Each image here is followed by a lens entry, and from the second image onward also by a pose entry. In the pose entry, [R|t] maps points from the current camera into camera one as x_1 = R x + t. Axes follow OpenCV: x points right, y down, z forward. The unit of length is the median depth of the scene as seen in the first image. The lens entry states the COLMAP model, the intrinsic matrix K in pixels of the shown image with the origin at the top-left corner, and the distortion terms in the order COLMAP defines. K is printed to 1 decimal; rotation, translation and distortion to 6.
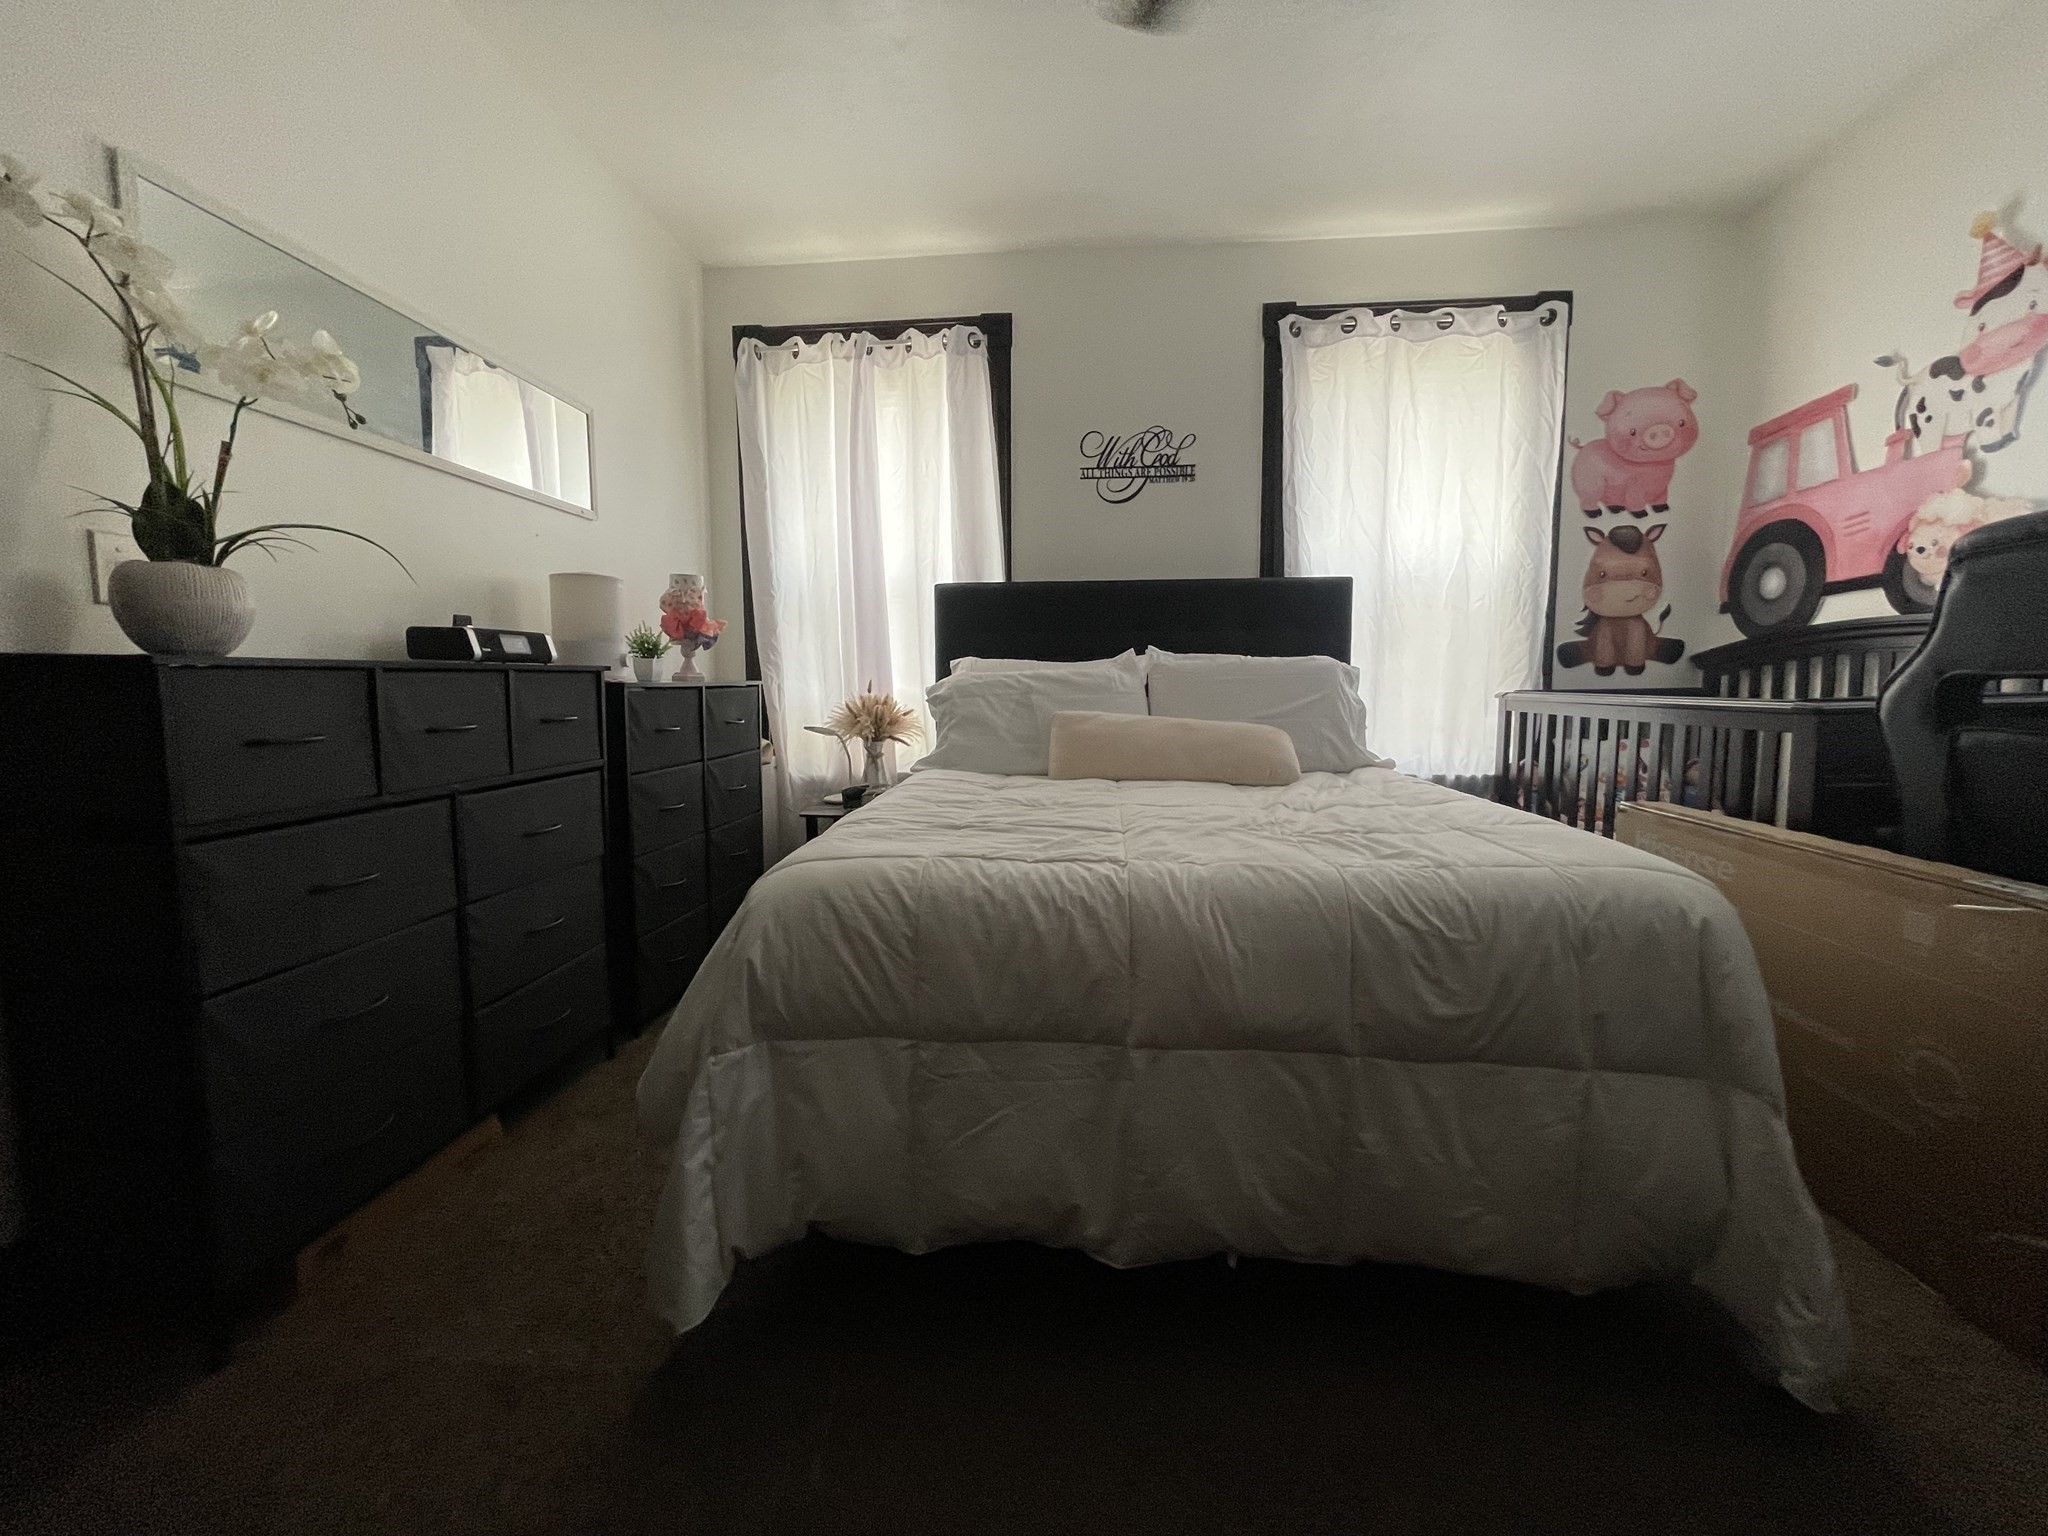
lens RADIAL K [[821.5, 0, 1024.0], [0, 821.5, 768.0], [0, 0, 1]] dist [-0.005262, 0.000215]
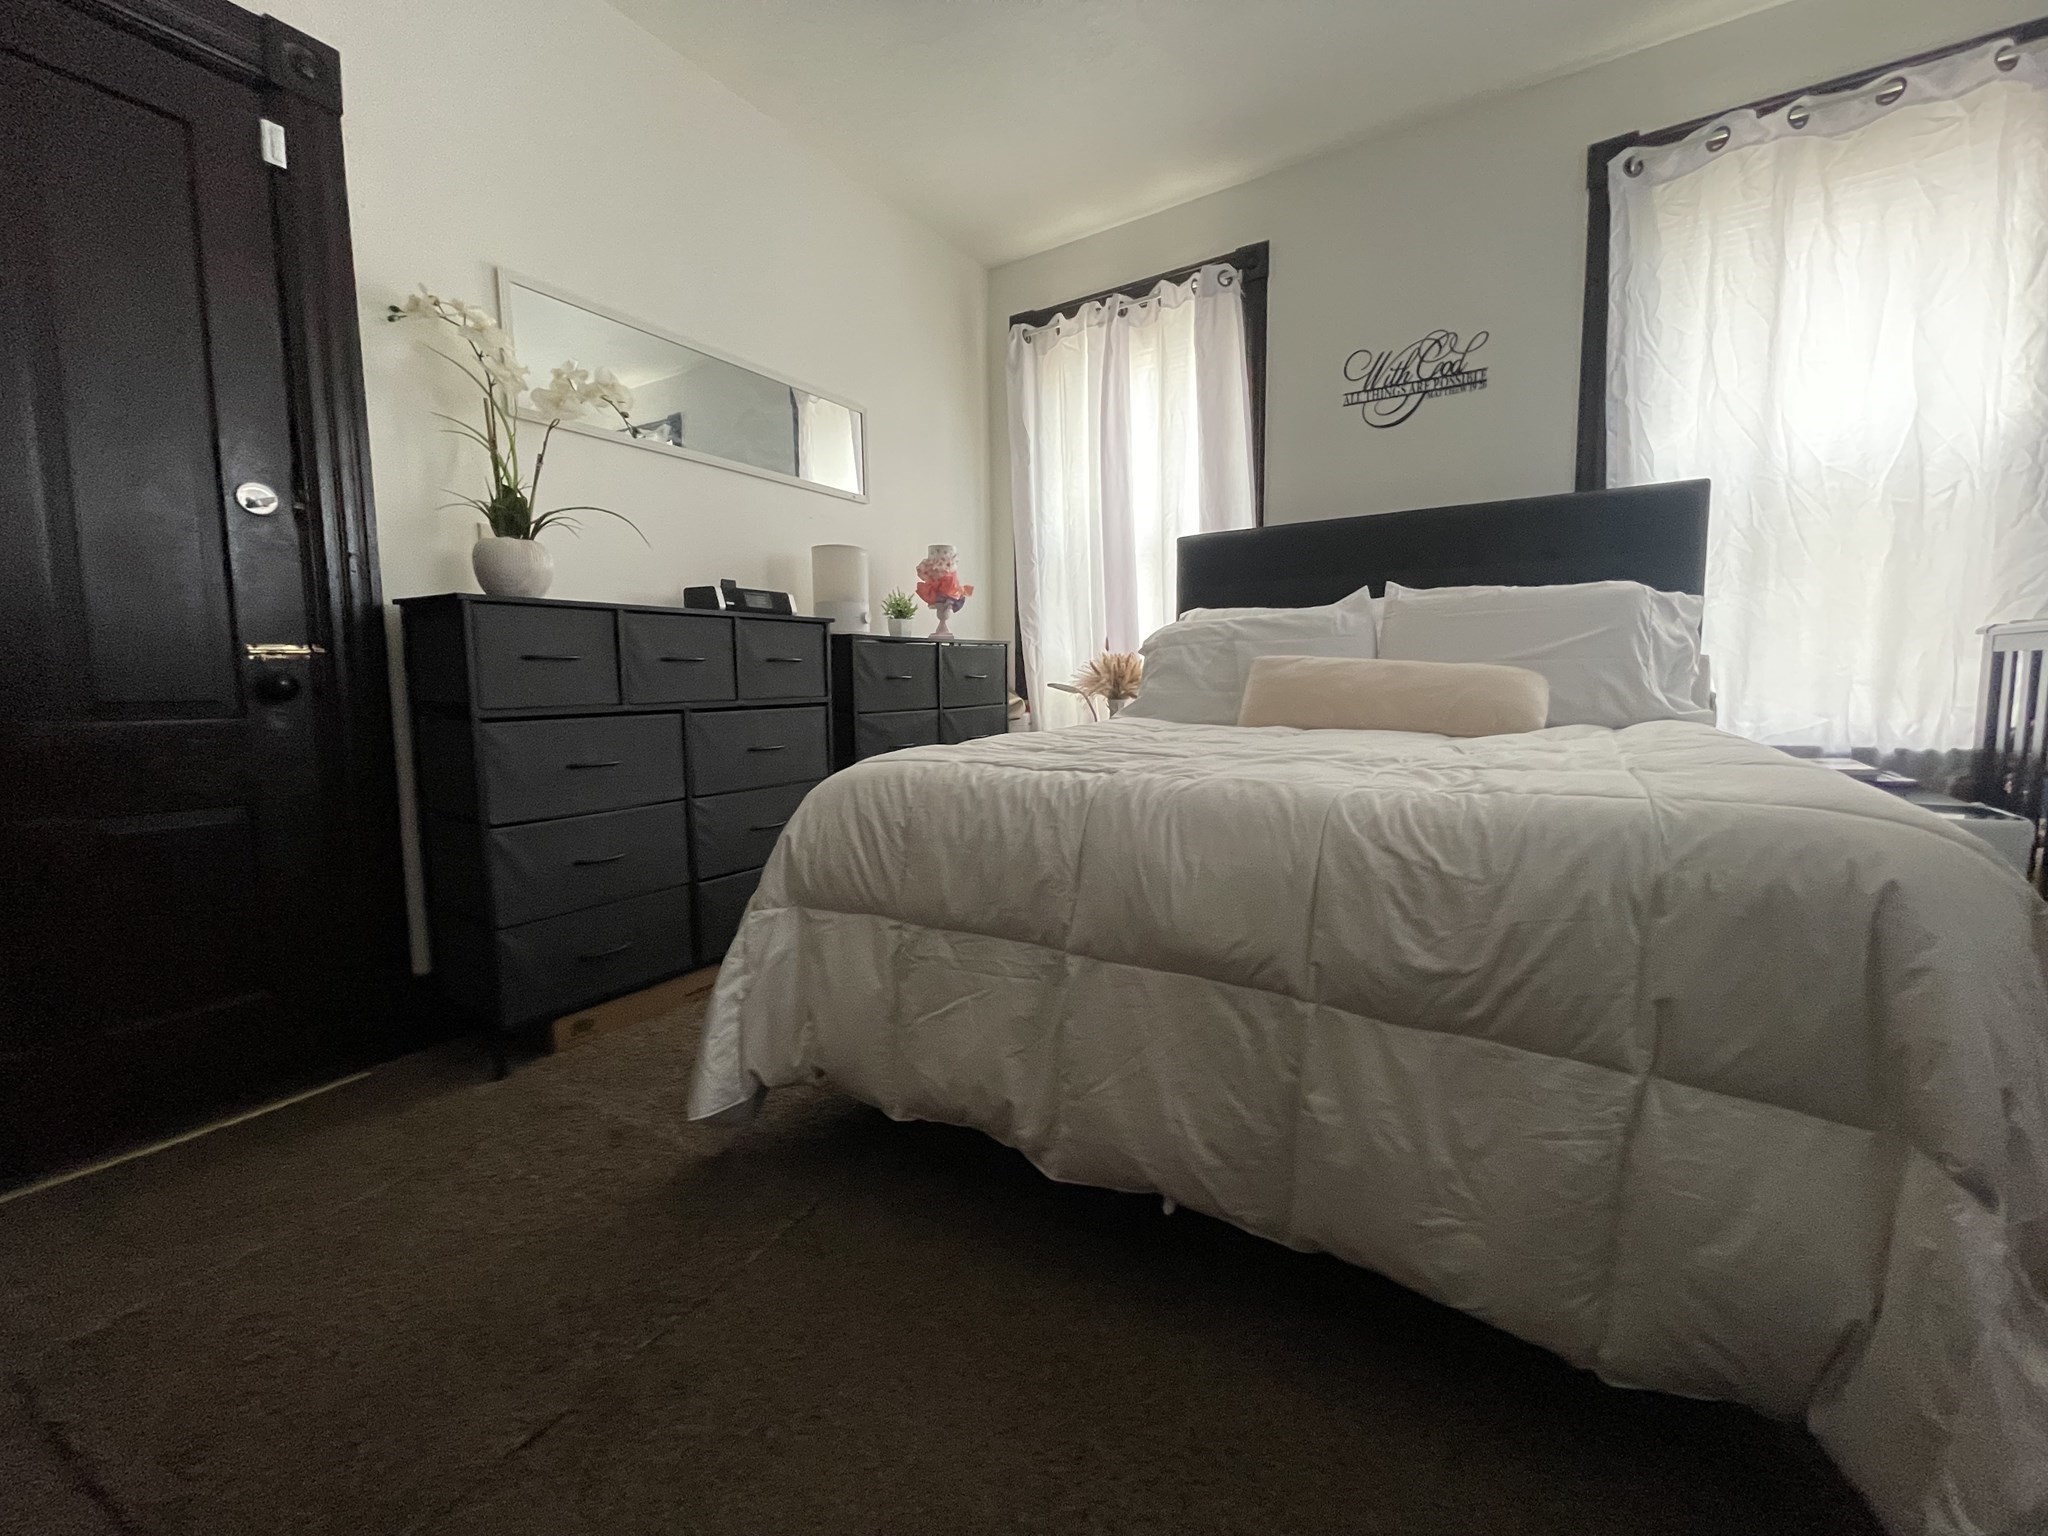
lens RADIAL K [[821.5, 0, 1024.0], [0, 821.5, 768.0], [0, 0, 1]] dist [-0.005262, 0.000215]
pose [[0.885488, 0.040950, -0.462854, 0.301235], [-0.037476, 0.999158, 0.016702, 0.063683], [0.463148, 0.002557, 0.886277, 0.071760]]
